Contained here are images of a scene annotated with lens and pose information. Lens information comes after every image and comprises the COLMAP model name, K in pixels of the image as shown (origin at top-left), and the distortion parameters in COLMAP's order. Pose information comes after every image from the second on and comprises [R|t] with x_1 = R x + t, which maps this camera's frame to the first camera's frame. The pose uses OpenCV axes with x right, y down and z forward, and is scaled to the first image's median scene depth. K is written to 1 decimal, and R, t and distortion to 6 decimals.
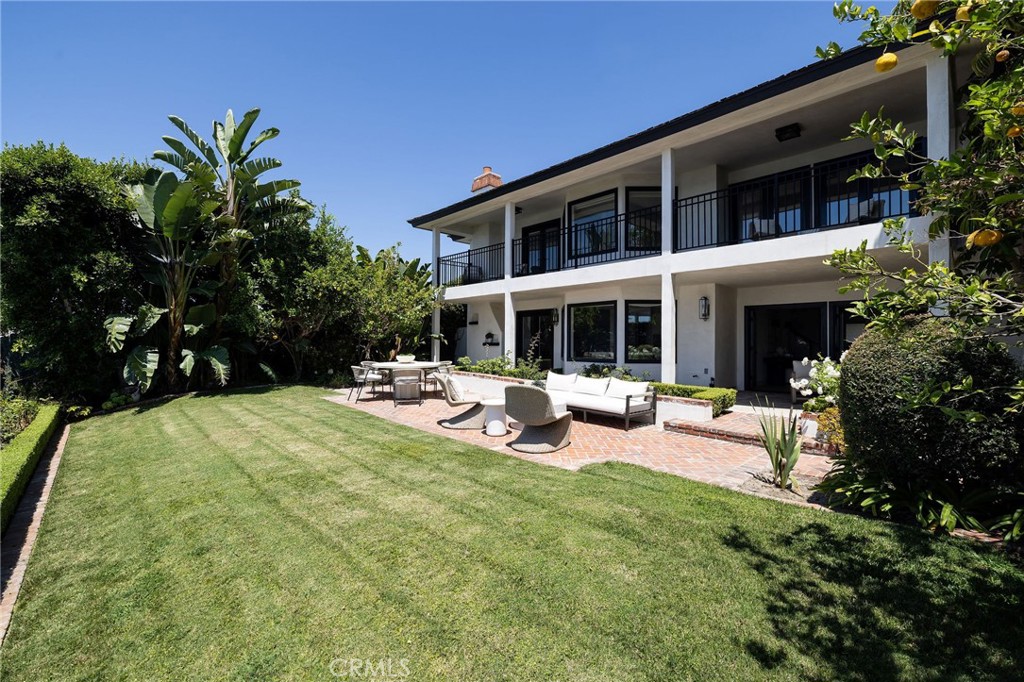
lens RADIAL K [[433.0, 0, 521.4], [0, 433.0, 340.3], [0, 0, 1]] dist [0.002362, 0.000913]
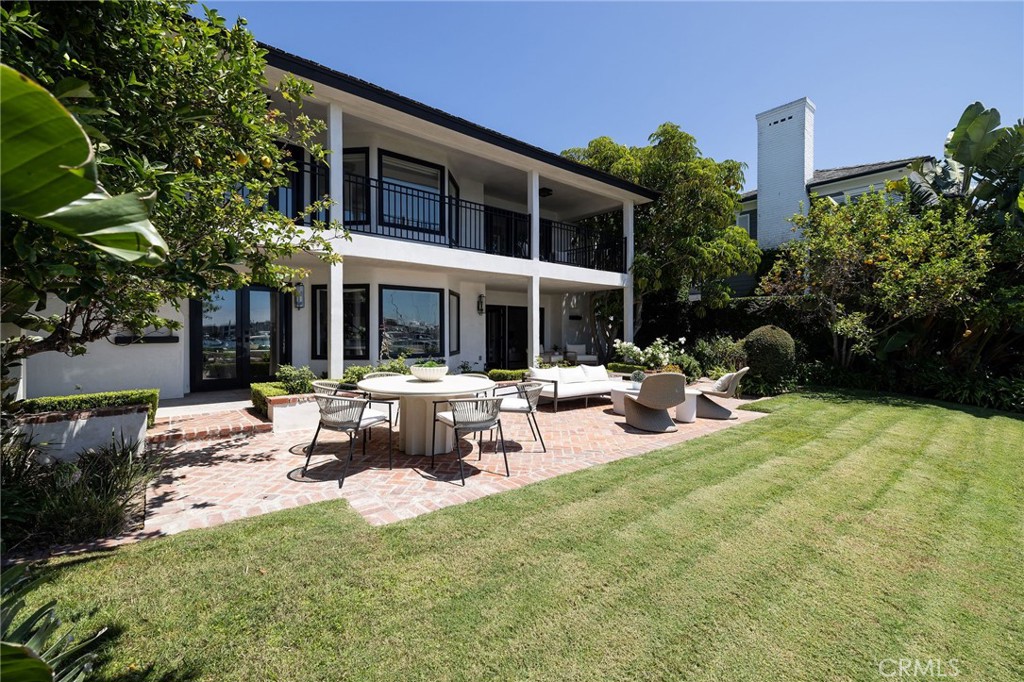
lens RADIAL K [[433.0, 0, 510.8], [0, 433.0, 344.2], [0, 0, 1]] dist [0.002362, 0.000913]
pose [[0.084945, -0.034796, 0.995778, -0.743499], [-0.015537, 0.999222, 0.036242, -0.010645], [-0.996265, -0.018550, 0.084338, 0.838357]]
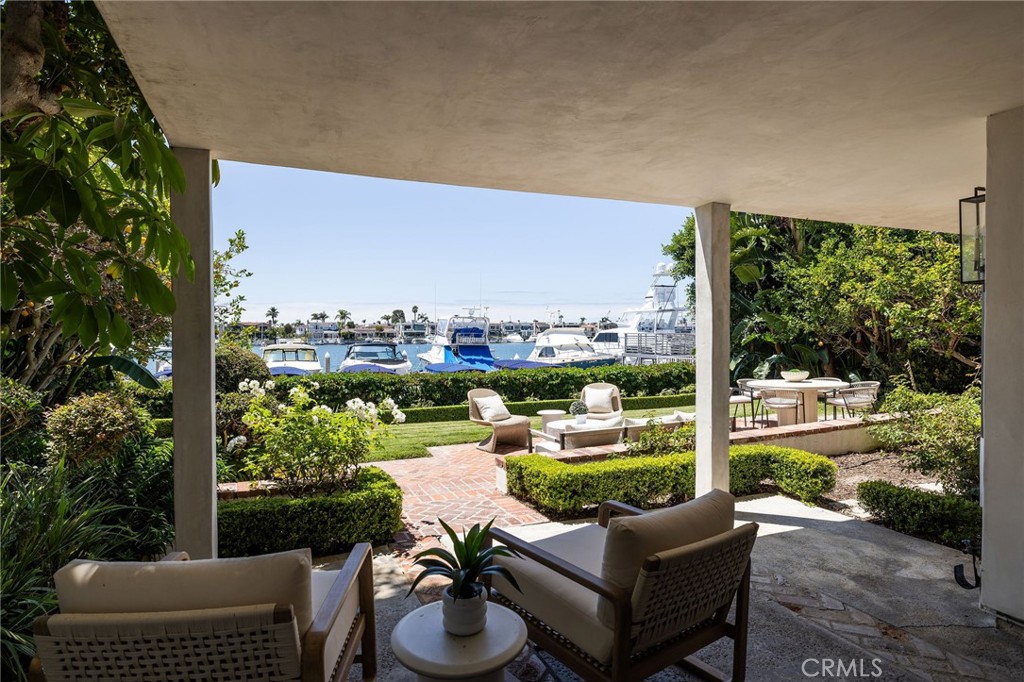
lens RADIAL K [[579.1, 0, 518.1], [0, 579.1, 341.9], [0, 0, 1]] dist [-0.008927, -0.000877]
pose [[-0.366011, 0.005162, -0.930596, 0.819317], [0.020813, 0.999780, -0.002640, -0.021857], [0.930378, -0.020335, -0.366038, 0.896605]]
